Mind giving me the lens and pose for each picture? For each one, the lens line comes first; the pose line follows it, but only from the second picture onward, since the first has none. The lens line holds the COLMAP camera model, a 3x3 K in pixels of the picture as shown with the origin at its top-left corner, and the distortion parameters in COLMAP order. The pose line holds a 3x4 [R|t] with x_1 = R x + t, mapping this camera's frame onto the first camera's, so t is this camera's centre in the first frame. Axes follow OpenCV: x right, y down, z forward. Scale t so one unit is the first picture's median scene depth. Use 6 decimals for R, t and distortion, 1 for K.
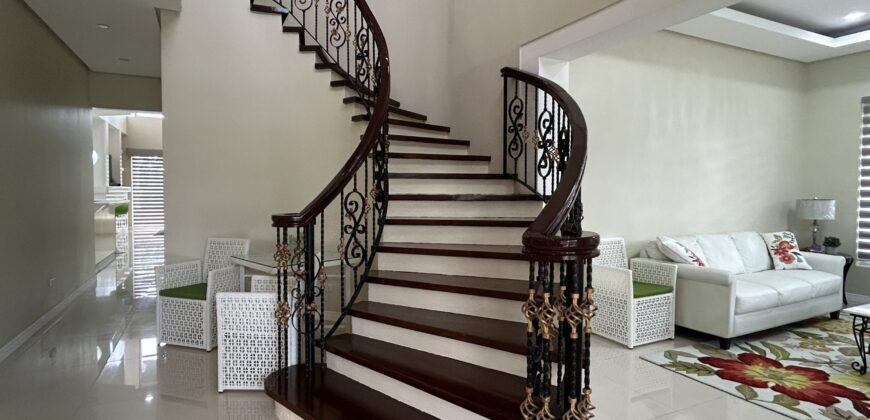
lens RADIAL K [[455.2, 0, 432.7], [0, 455.2, 208.9], [0, 0, 1]] dist [-0.001623, 0.003968]
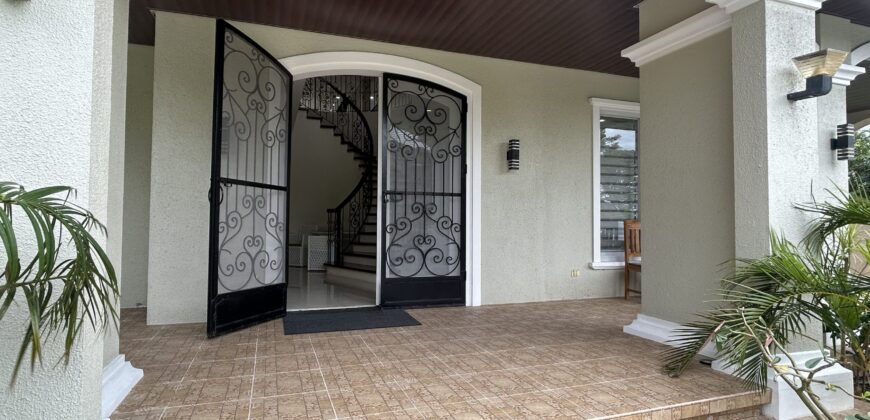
lens RADIAL K [[455.2, 0, 435.2], [0, 455.2, 213.2], [0, 0, 1]] dist [-0.001623, 0.003968]
pose [[0.993905, -0.005960, -0.110081, 0.530992], [-0.002950, 0.996742, -0.080602, 0.218421], [0.110203, 0.080435, 0.990649, -1.462517]]
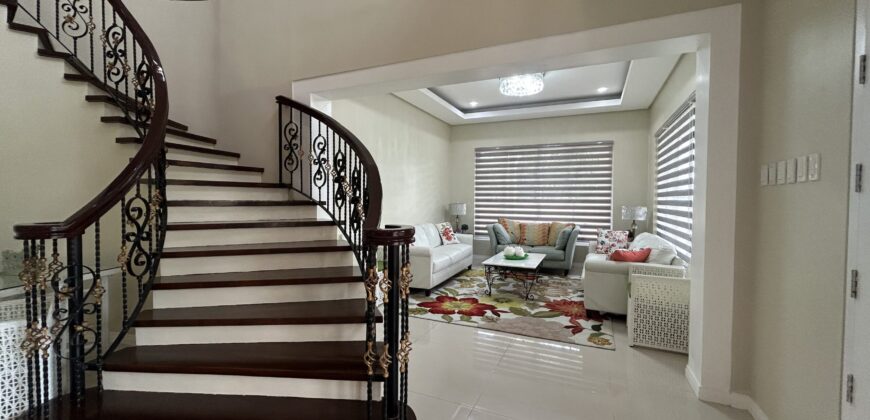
lens RADIAL K [[347.3, 0, 437.4], [0, 347.3, 208.8], [0, 0, 1]] dist [-0.001030, -0.000347]
pose [[0.772003, -0.015884, 0.635421, -0.122886], [0.021589, 0.999766, -0.001238, 0.000459], [-0.635253, 0.014674, 0.772165, 0.025554]]
